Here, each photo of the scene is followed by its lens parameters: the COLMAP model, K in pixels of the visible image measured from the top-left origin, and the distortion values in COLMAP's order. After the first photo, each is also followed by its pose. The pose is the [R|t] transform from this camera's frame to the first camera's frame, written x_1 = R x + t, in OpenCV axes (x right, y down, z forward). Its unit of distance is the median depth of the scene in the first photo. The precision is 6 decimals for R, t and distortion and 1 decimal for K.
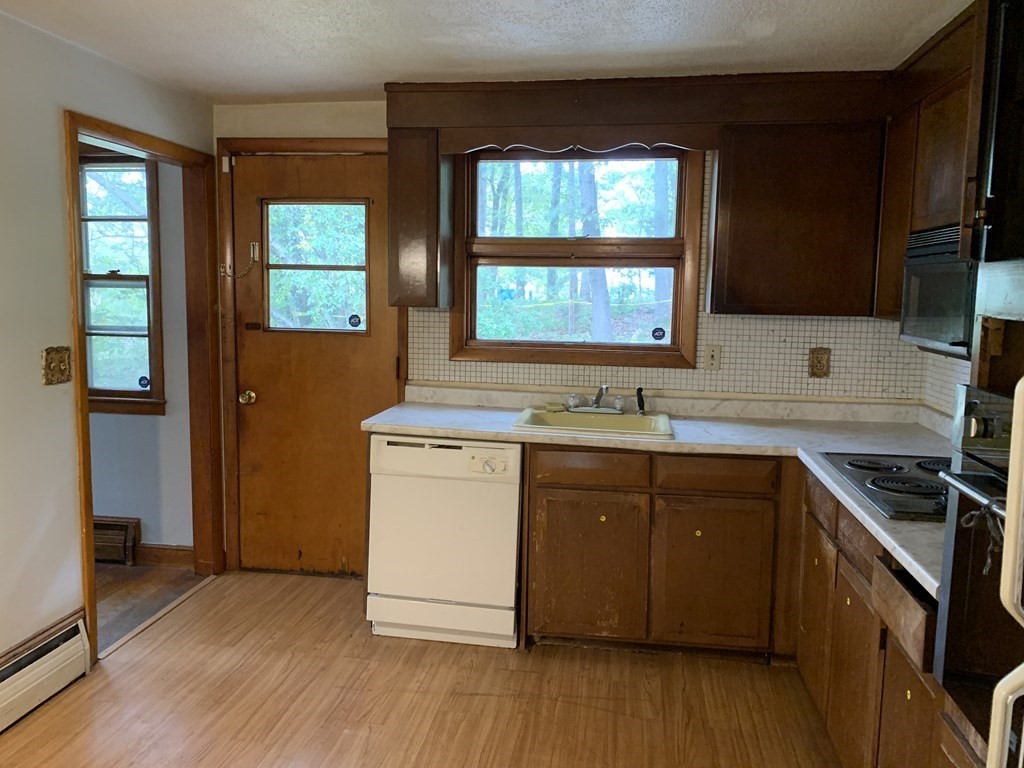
lens RADIAL K [[792.4, 0, 505.0], [0, 792.4, 379.3], [0, 0, 1]] dist [0.046823, -0.002302]
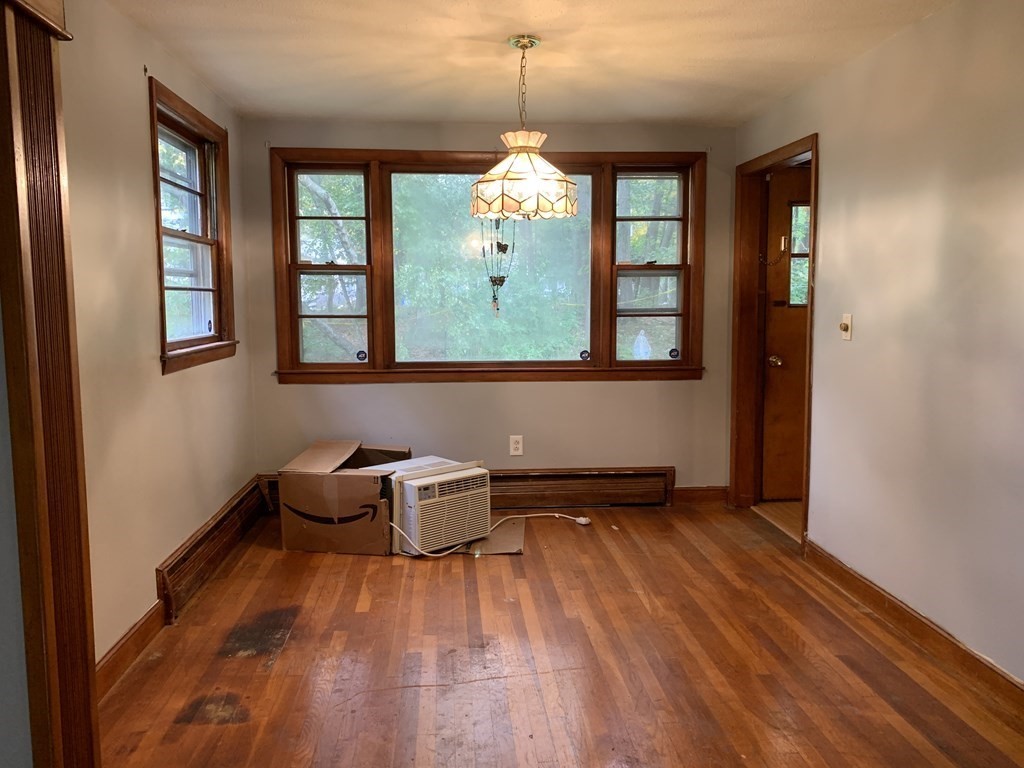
lens RADIAL K [[792.4, 0, 505.0], [0, 792.4, 379.3], [0, 0, 1]] dist [0.046823, -0.002302]
pose [[0.972294, -0.042544, 0.229857, -0.991581], [0.047622, 0.998728, -0.016590, 0.050541], [-0.228859, 0.027076, 0.973083, -0.111302]]
